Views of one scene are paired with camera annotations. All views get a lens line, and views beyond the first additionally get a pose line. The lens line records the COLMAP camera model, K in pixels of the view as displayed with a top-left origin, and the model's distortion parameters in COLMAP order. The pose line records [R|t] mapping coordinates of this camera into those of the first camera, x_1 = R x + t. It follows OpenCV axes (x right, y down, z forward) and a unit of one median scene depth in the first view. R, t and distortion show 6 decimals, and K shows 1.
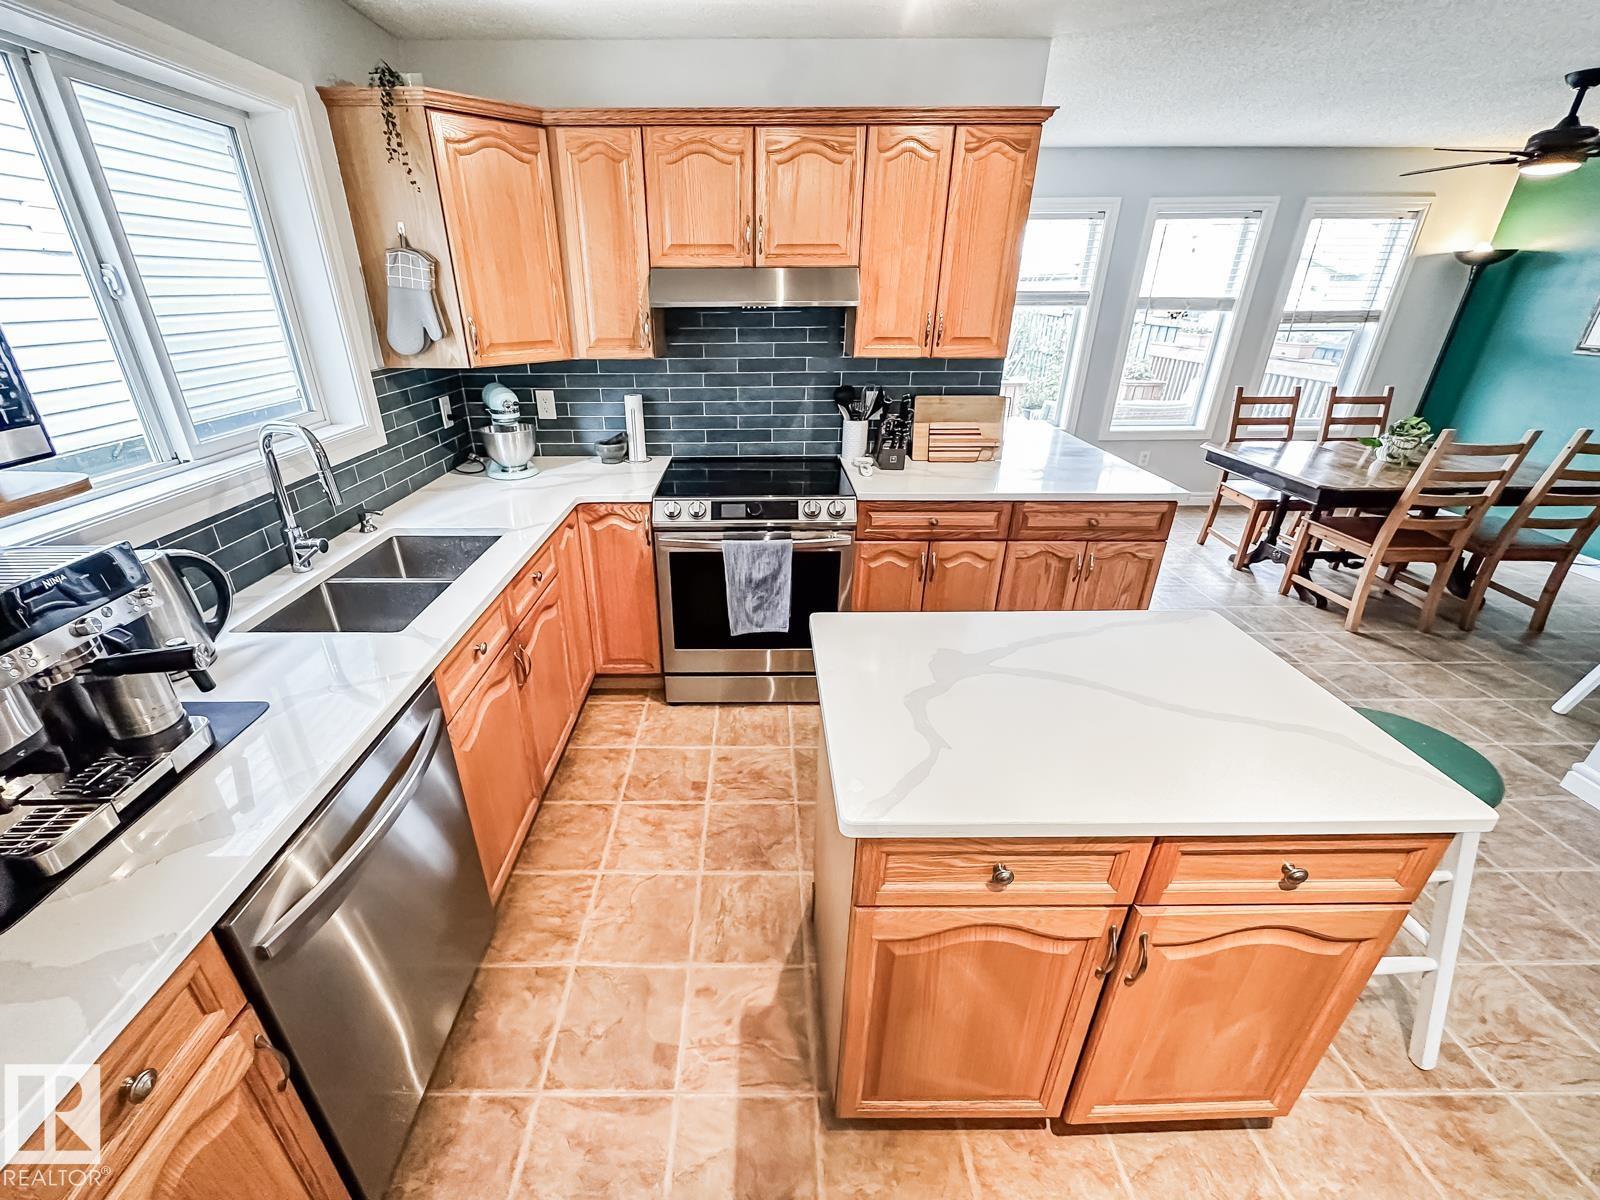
lens RADIAL K [[646.8, 0, 764.6], [0, 646.8, 594.9], [0, 0, 1]] dist [-0.001654, -0.000503]
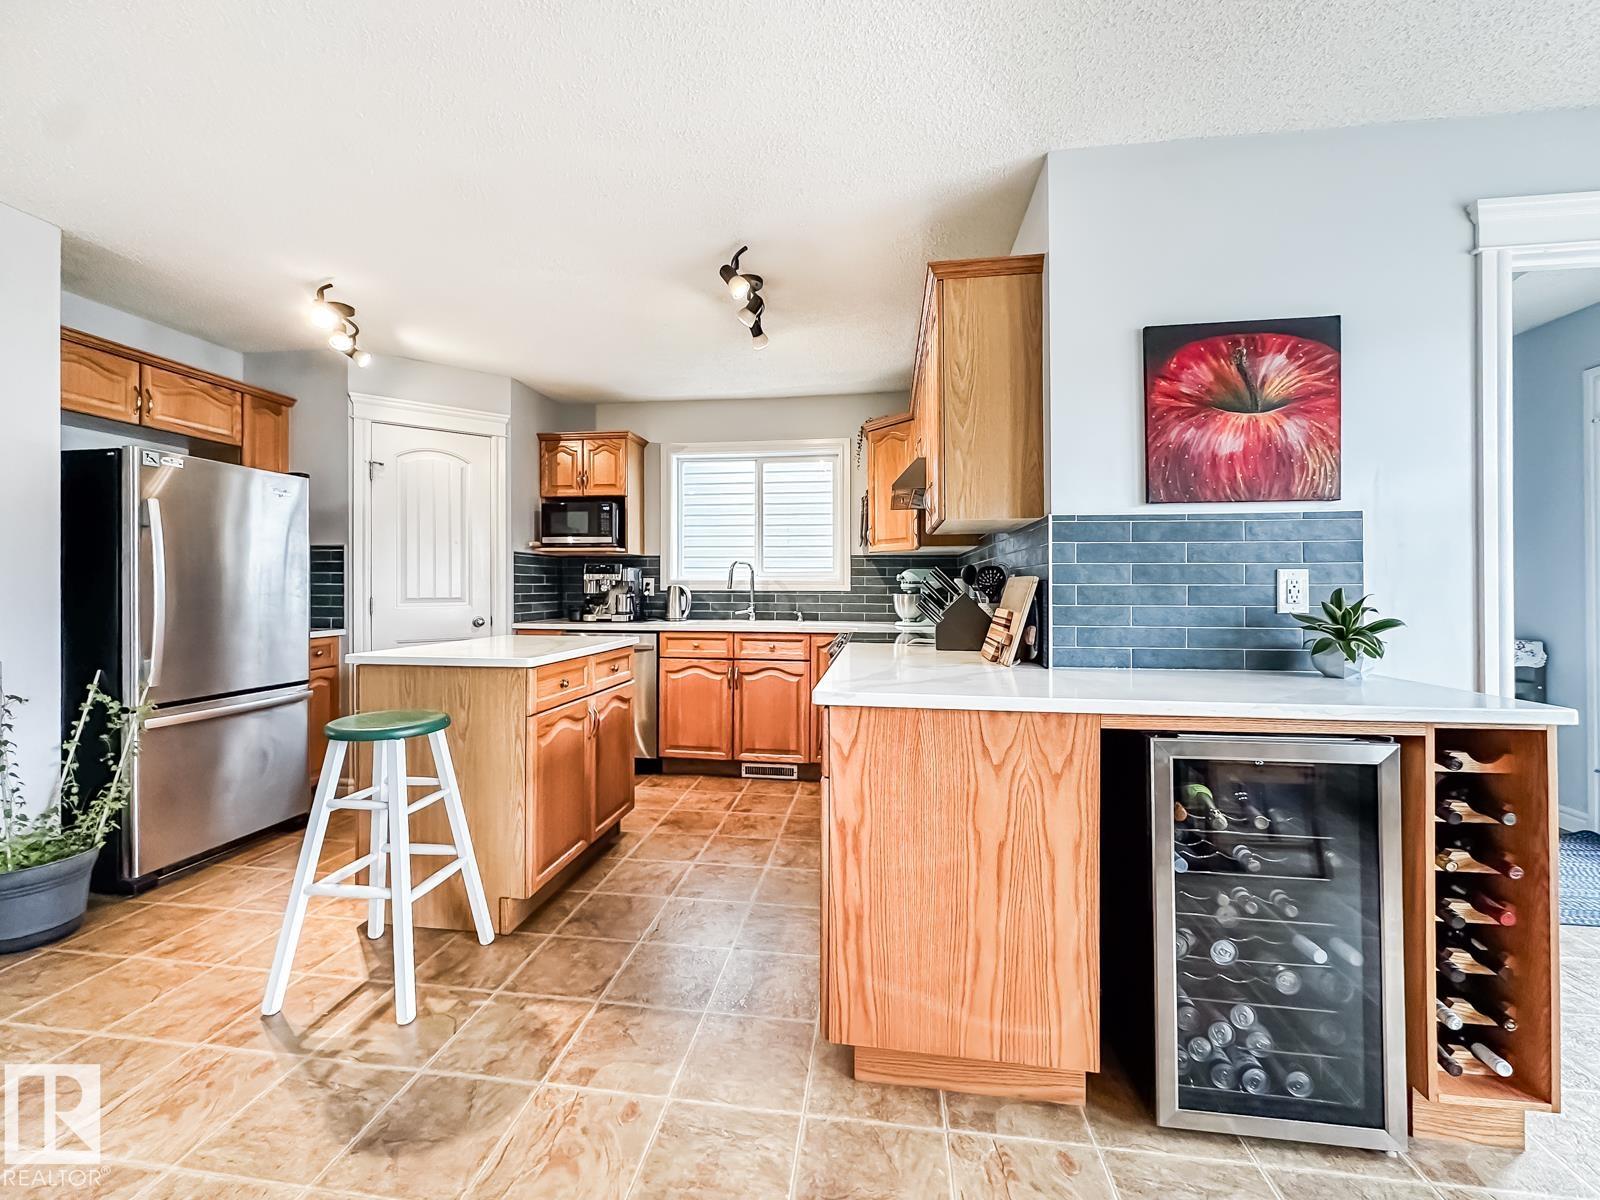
lens RADIAL K [[646.8, 0, 783.6], [0, 646.8, 589.0], [0, 0, 1]] dist [-0.001654, -0.000503]
pose [[-0.140251, 0.011135, -0.990053, 1.209707], [-0.421296, 0.904229, 0.069850, -0.264715], [0.896013, 0.426902, -0.122128, 0.966040]]
